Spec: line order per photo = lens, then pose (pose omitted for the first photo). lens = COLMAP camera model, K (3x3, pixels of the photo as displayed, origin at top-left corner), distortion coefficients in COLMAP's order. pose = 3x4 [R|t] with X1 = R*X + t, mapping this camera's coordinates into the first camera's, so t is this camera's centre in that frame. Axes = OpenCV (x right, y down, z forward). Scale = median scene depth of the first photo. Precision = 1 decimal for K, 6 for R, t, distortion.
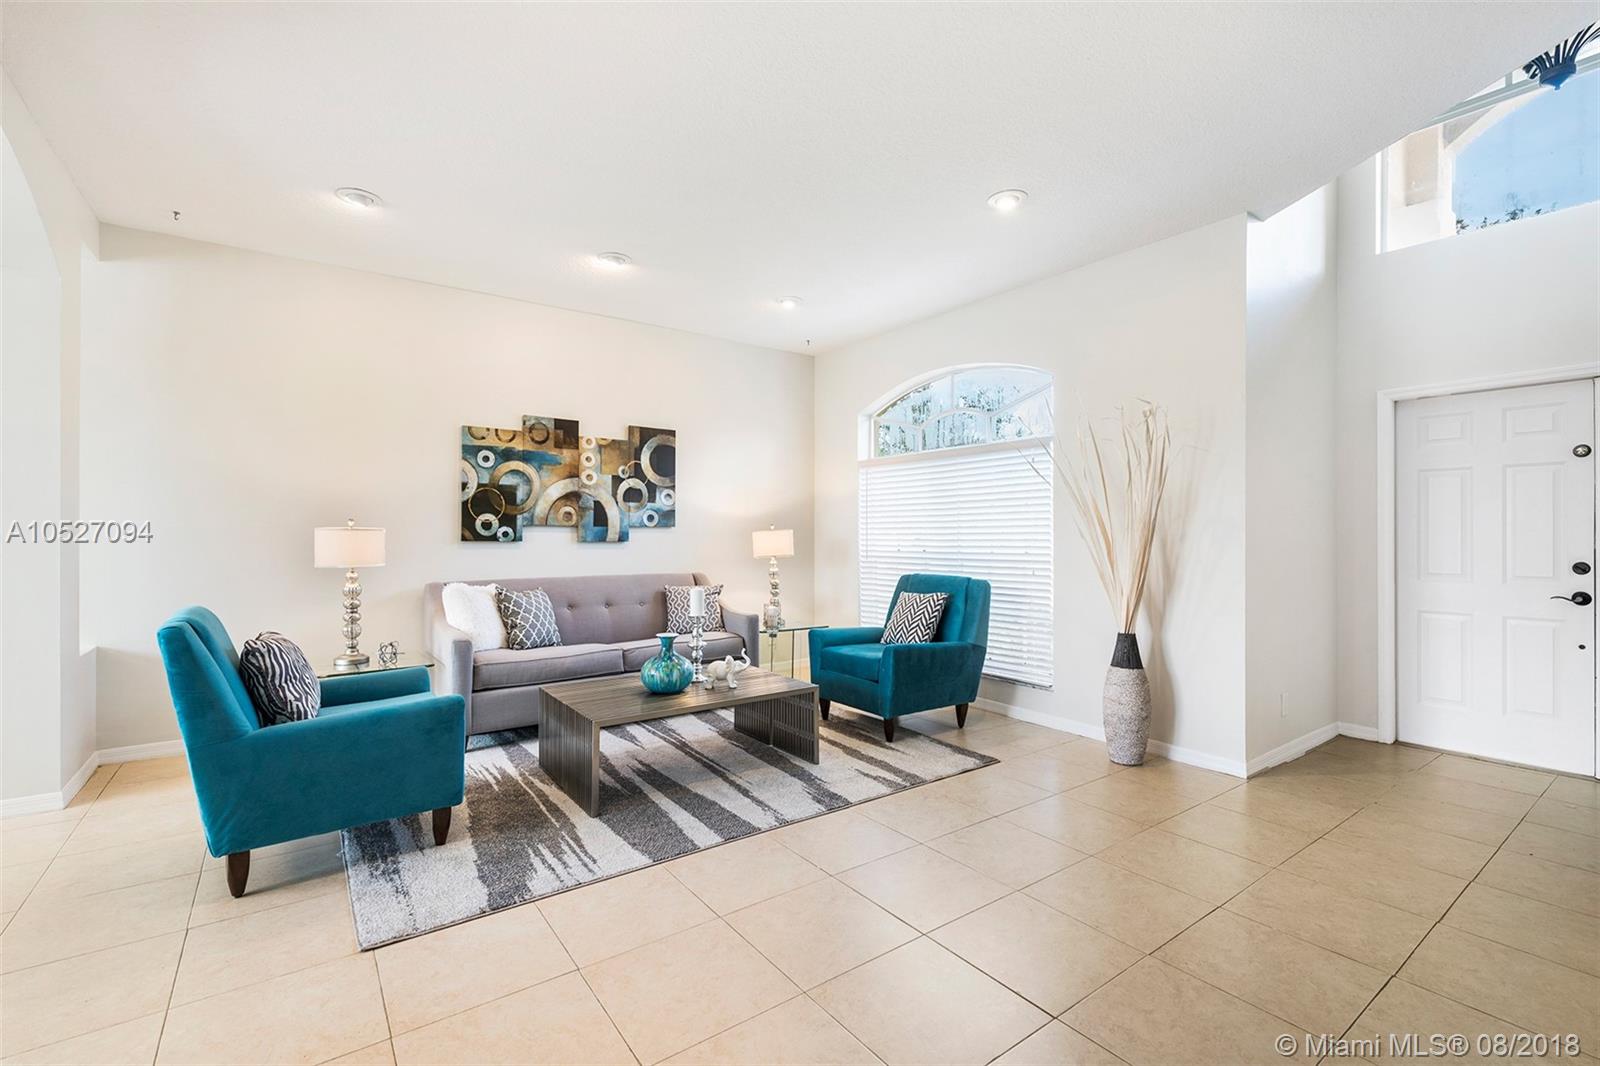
lens RADIAL K [[725.7, 0, 790.4], [0, 725.7, 528.8], [0, 0, 1]] dist [0.002530, -0.002981]
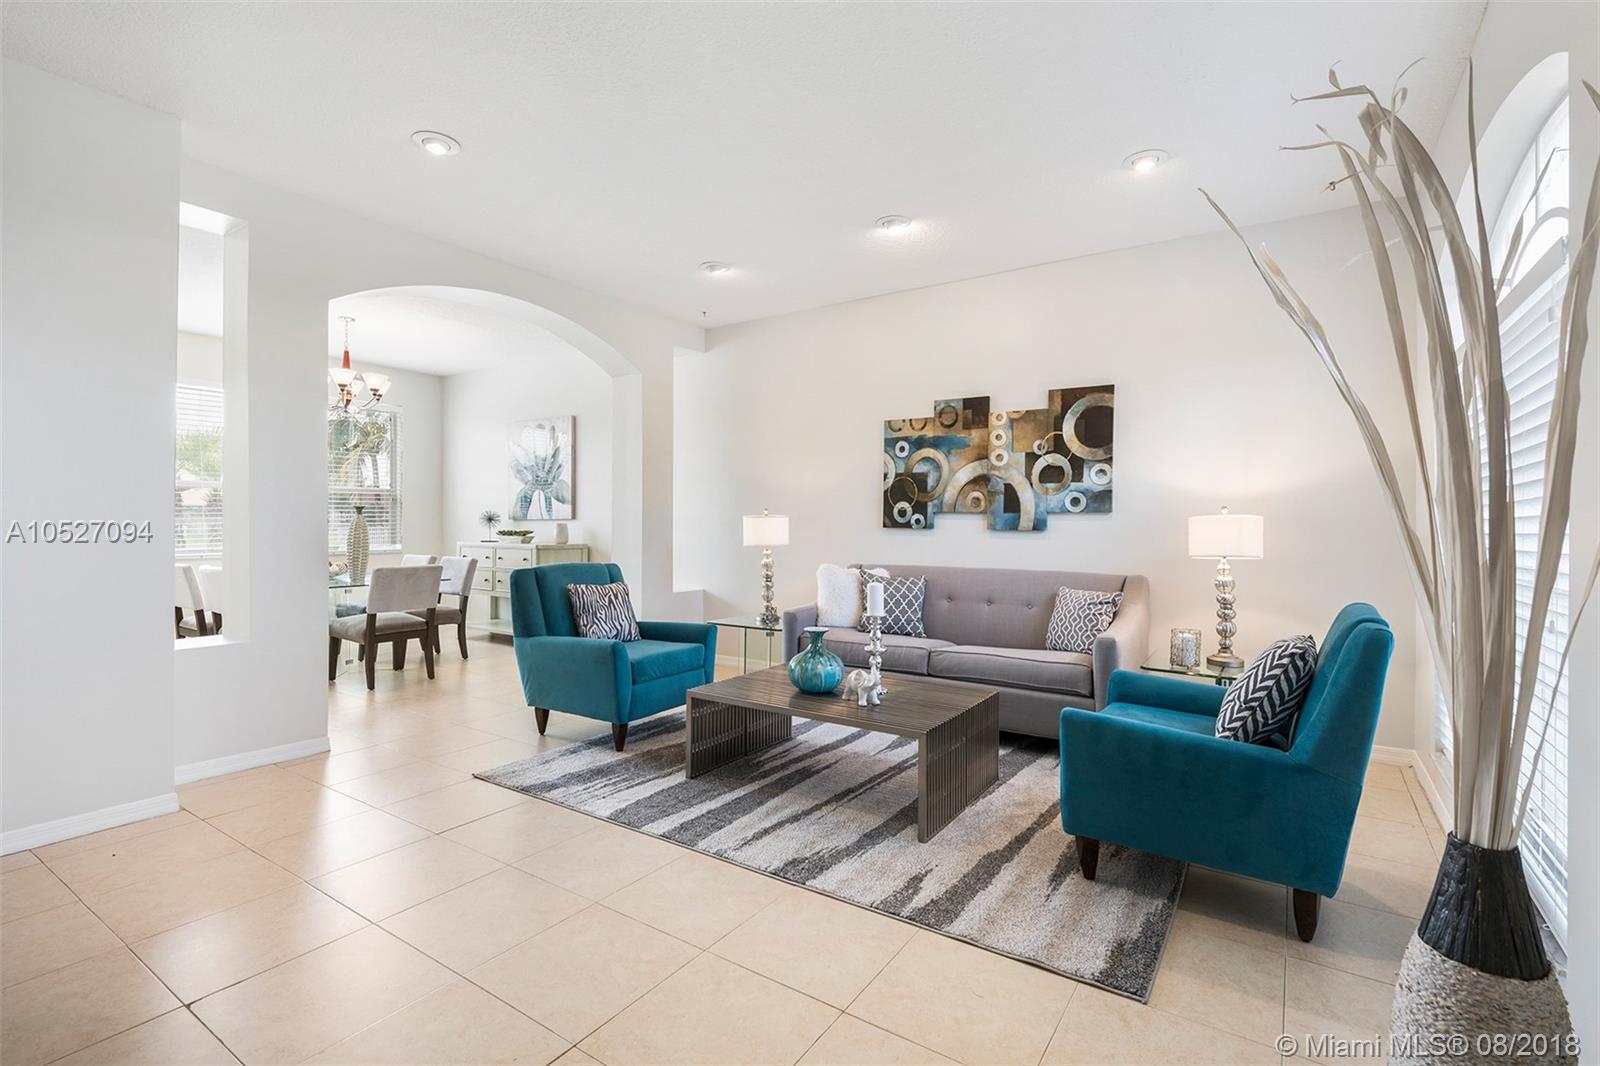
lens RADIAL K [[725.7, 0, 773.1], [0, 725.7, 522.1], [0, 0, 1]] dist [0.002530, -0.002981]
pose [[0.327535, 0.000405, -0.944839, 0.577801], [0.001171, 0.999999, 0.000834, 0.008667], [0.944838, -0.001379, 0.327534, 0.550068]]
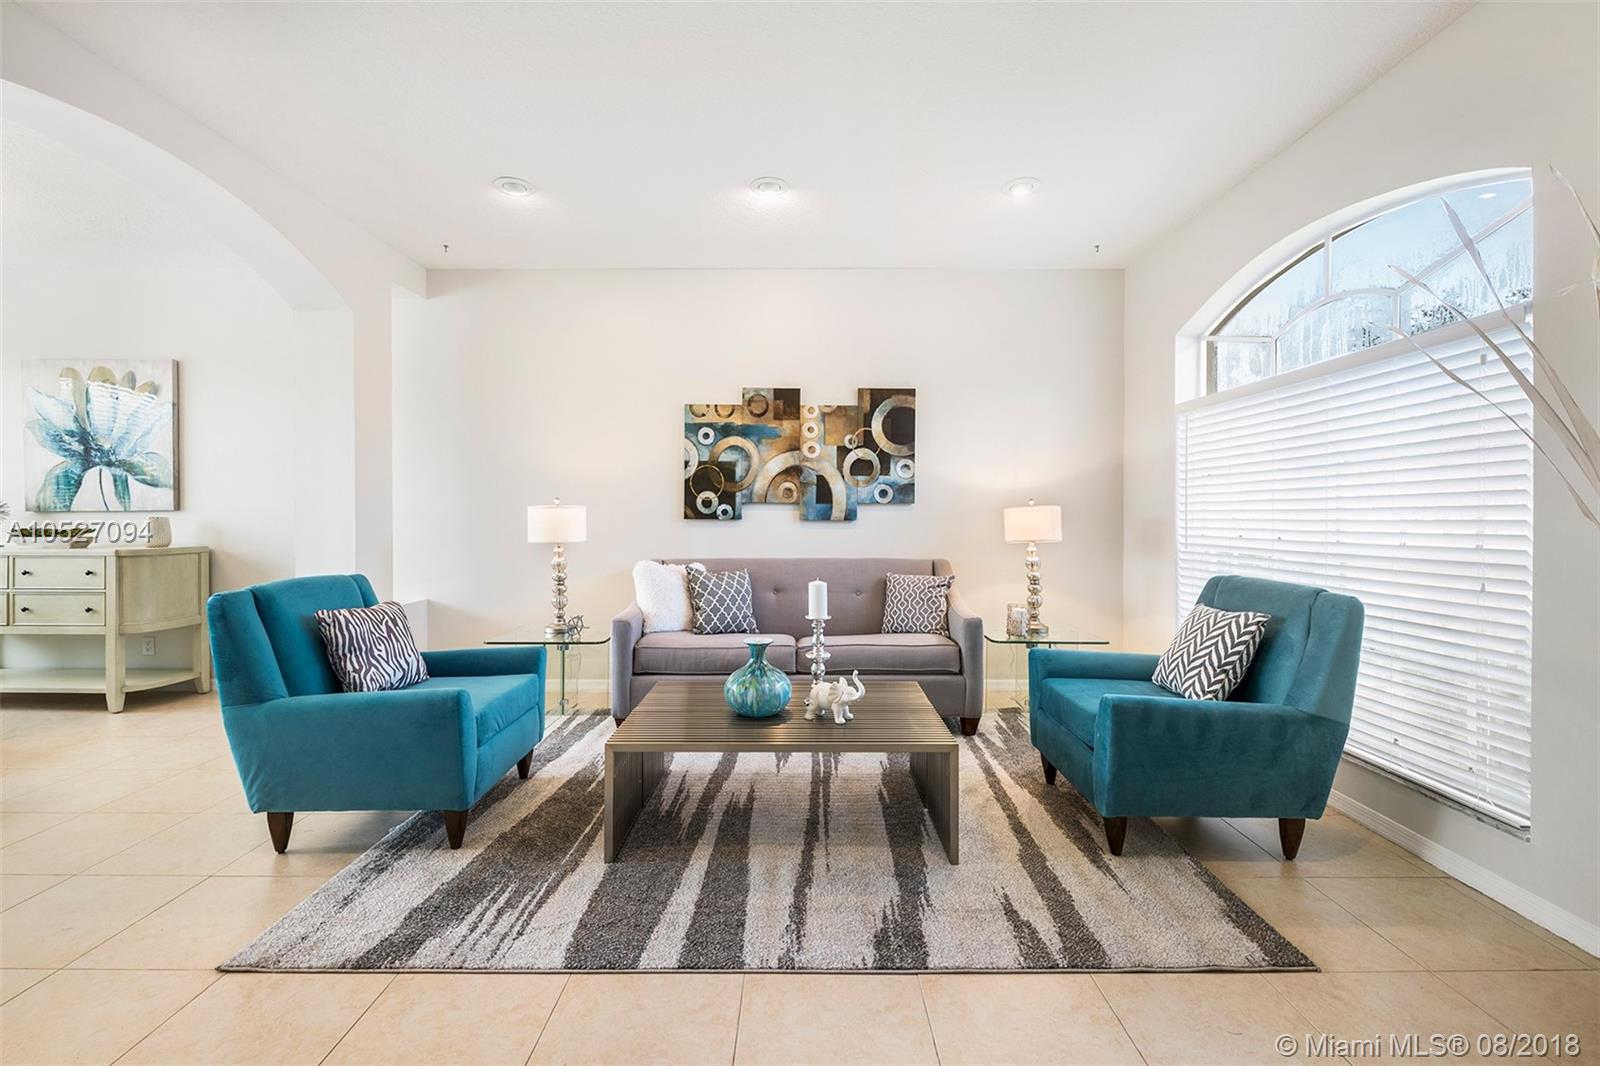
lens RADIAL K [[666.4, 0, 785.9], [0, 666.4, 517.0], [0, 0, 1]] dist [0.001325, -0.001874]
pose [[0.806051, 0.002007, -0.591843, 0.233763], [0.004508, 0.999944, 0.009531, 0.006751], [0.591829, -0.010350, 0.805997, 0.378882]]
